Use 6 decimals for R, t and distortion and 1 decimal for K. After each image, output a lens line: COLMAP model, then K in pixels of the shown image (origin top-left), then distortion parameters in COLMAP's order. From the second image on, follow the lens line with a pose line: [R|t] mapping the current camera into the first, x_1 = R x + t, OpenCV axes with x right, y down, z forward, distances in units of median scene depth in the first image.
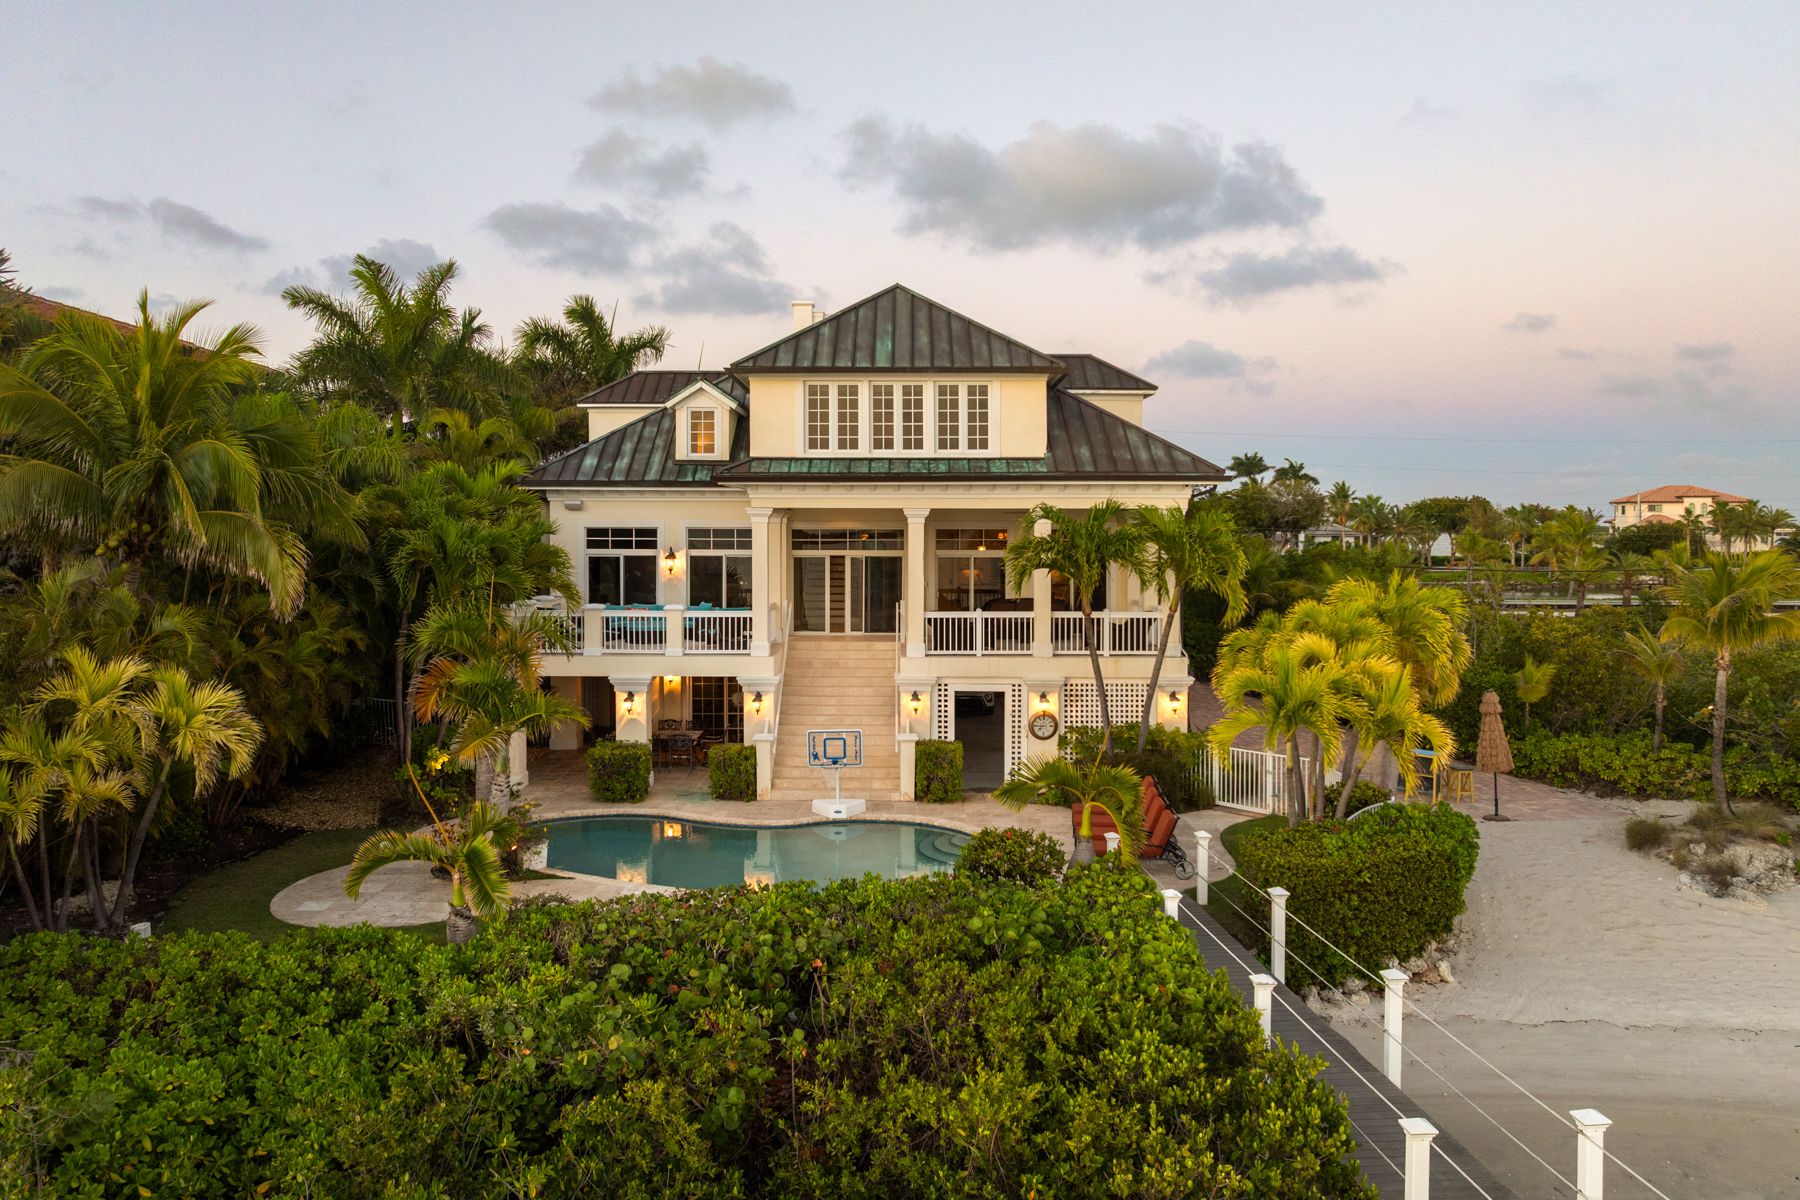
lens RADIAL K [[1353.7, 0, 916.6], [0, 1353.7, 521.3], [0, 0, 1]] dist [-0.045799, -0.000596]
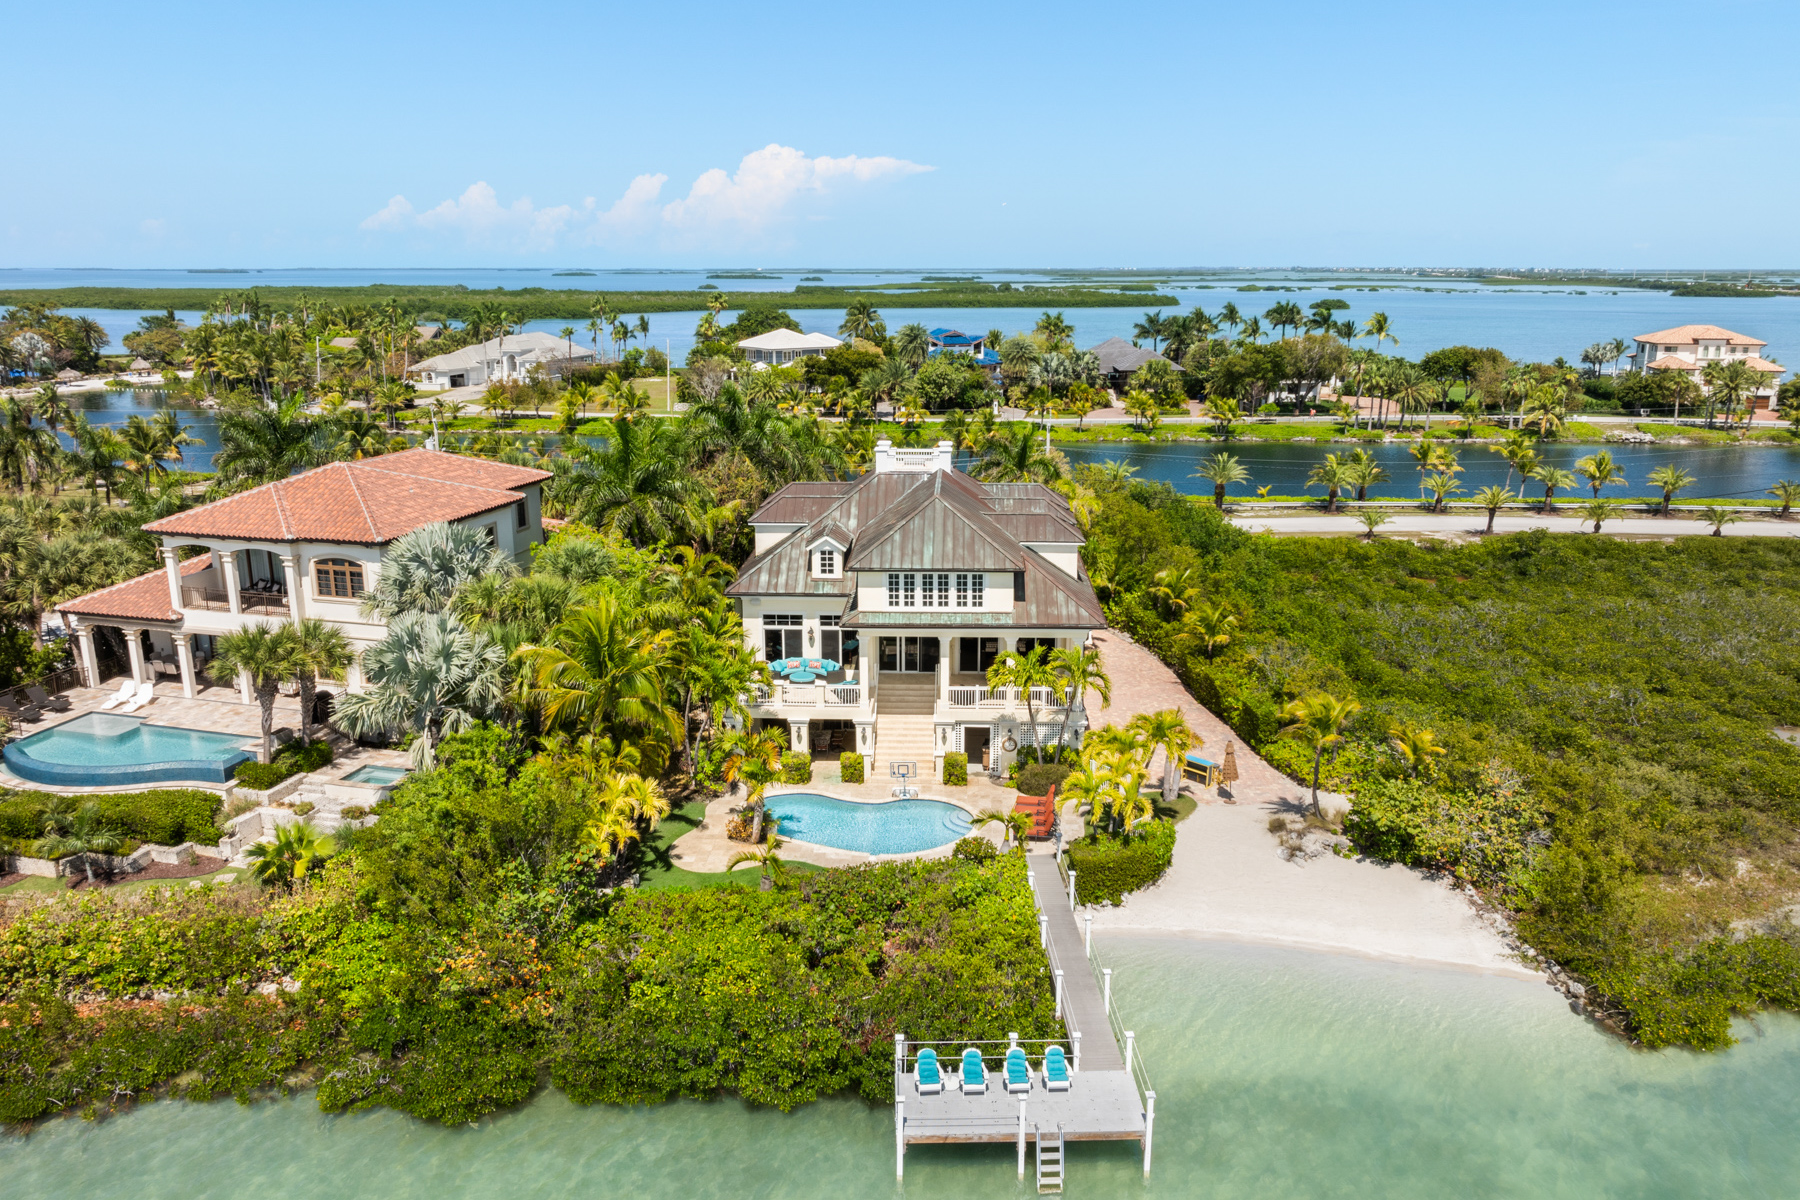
lens RADIAL K [[1419.4, 0, 935.3], [0, 1419.4, 598.5], [0, 0, 1]] dist [-0.054815, 0.010174]
pose [[0.999362, 0.008467, -0.034705, 0.055204], [0.000192, 0.970219, 0.242229, -0.548693], [0.035722, -0.242081, 0.969598, -0.936076]]
